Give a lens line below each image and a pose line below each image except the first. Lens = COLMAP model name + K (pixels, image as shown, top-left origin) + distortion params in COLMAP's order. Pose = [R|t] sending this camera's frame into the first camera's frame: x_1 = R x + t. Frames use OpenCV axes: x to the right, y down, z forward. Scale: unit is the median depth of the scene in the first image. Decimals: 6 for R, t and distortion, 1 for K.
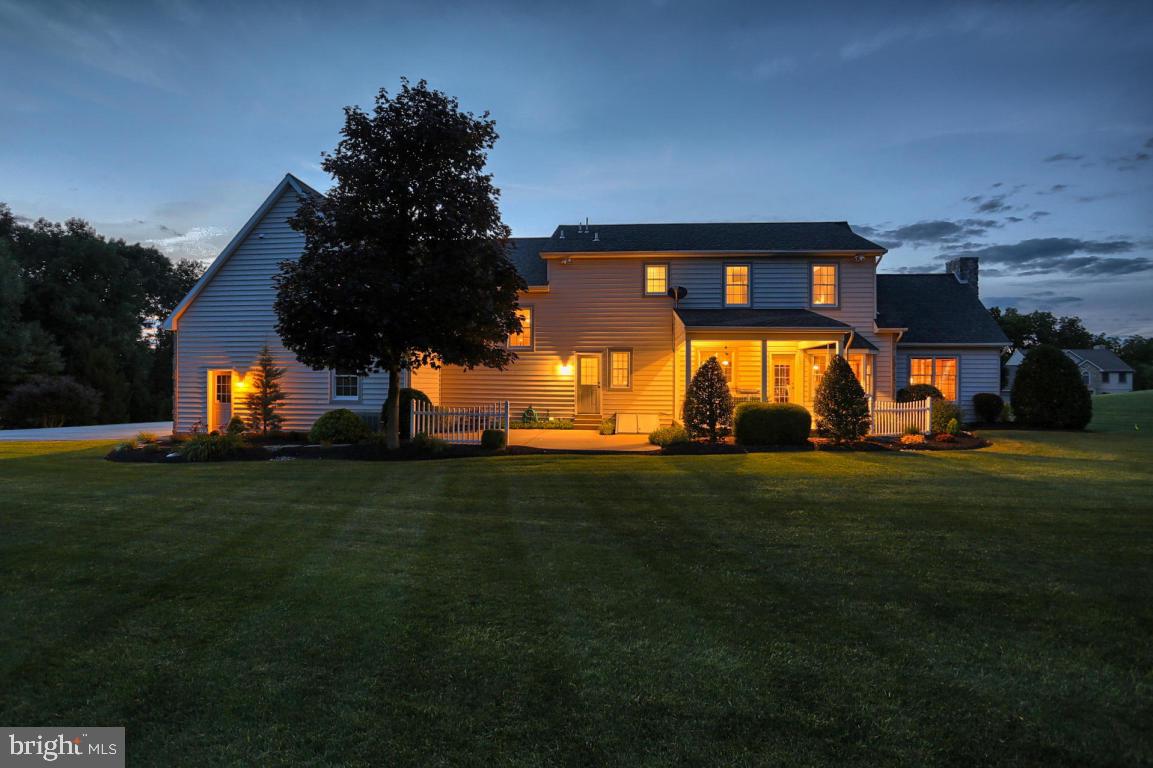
lens RADIAL K [[565.5, 0, 576.5], [0, 565.5, 384.0], [0, 0, 1]] dist [-0.031370, 0.000537]
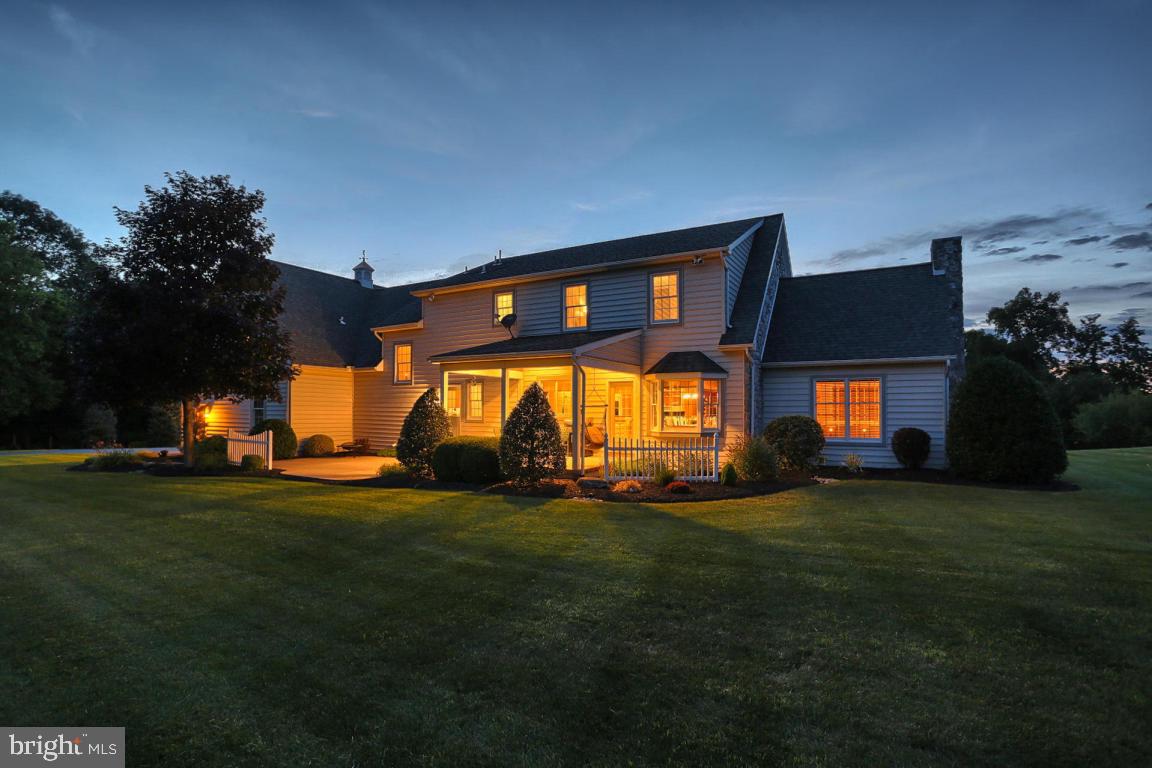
lens RADIAL K [[565.0, 0, 576.0], [0, 565.0, 384.0], [0, 0, 1]] dist [-0.031370, 0.000537]
pose [[0.902062, -0.023596, -0.430961, 0.688736], [-0.000850, 0.998405, -0.056443, 0.000369], [0.431605, 0.051281, 0.900604, 0.192707]]
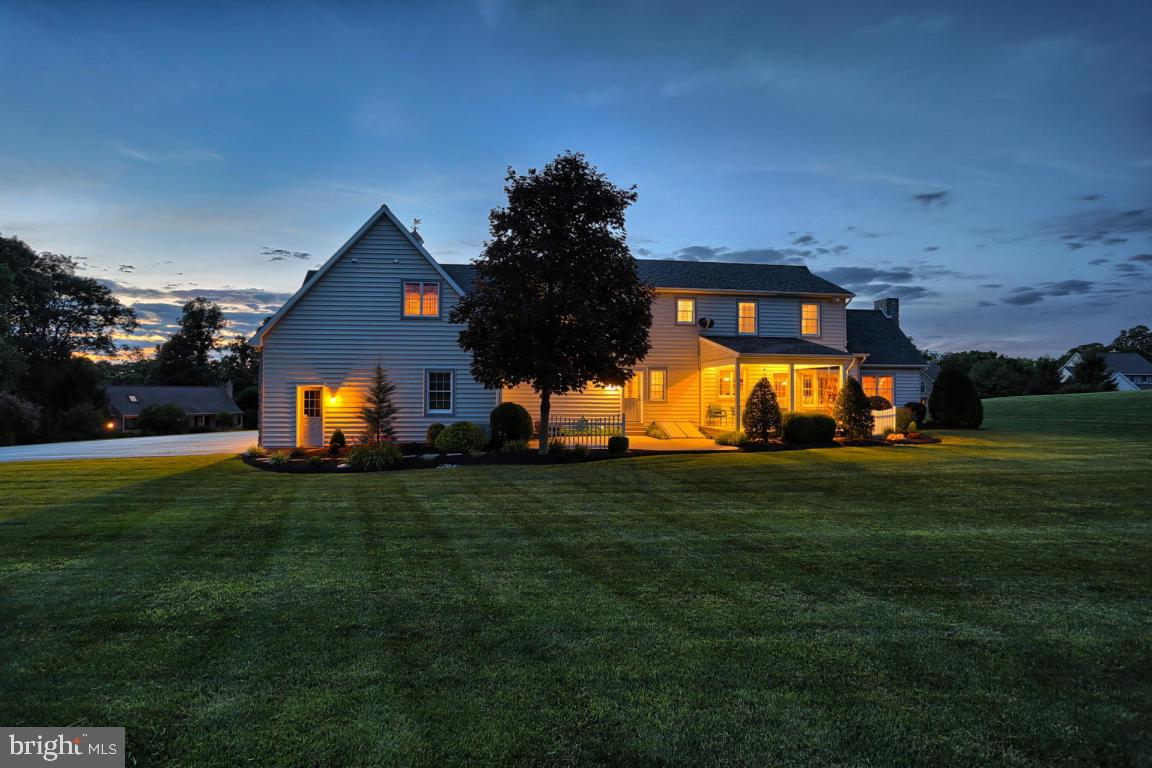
lens RADIAL K [[565.0, 0, 576.0], [0, 565.0, 384.0], [0, 0, 1]] dist [-0.031370, 0.000537]
pose [[0.974586, 0.000532, 0.224015, -0.373592], [0.003053, 0.999873, -0.015654, -0.009982], [-0.223994, 0.015940, 0.974460, -0.132819]]
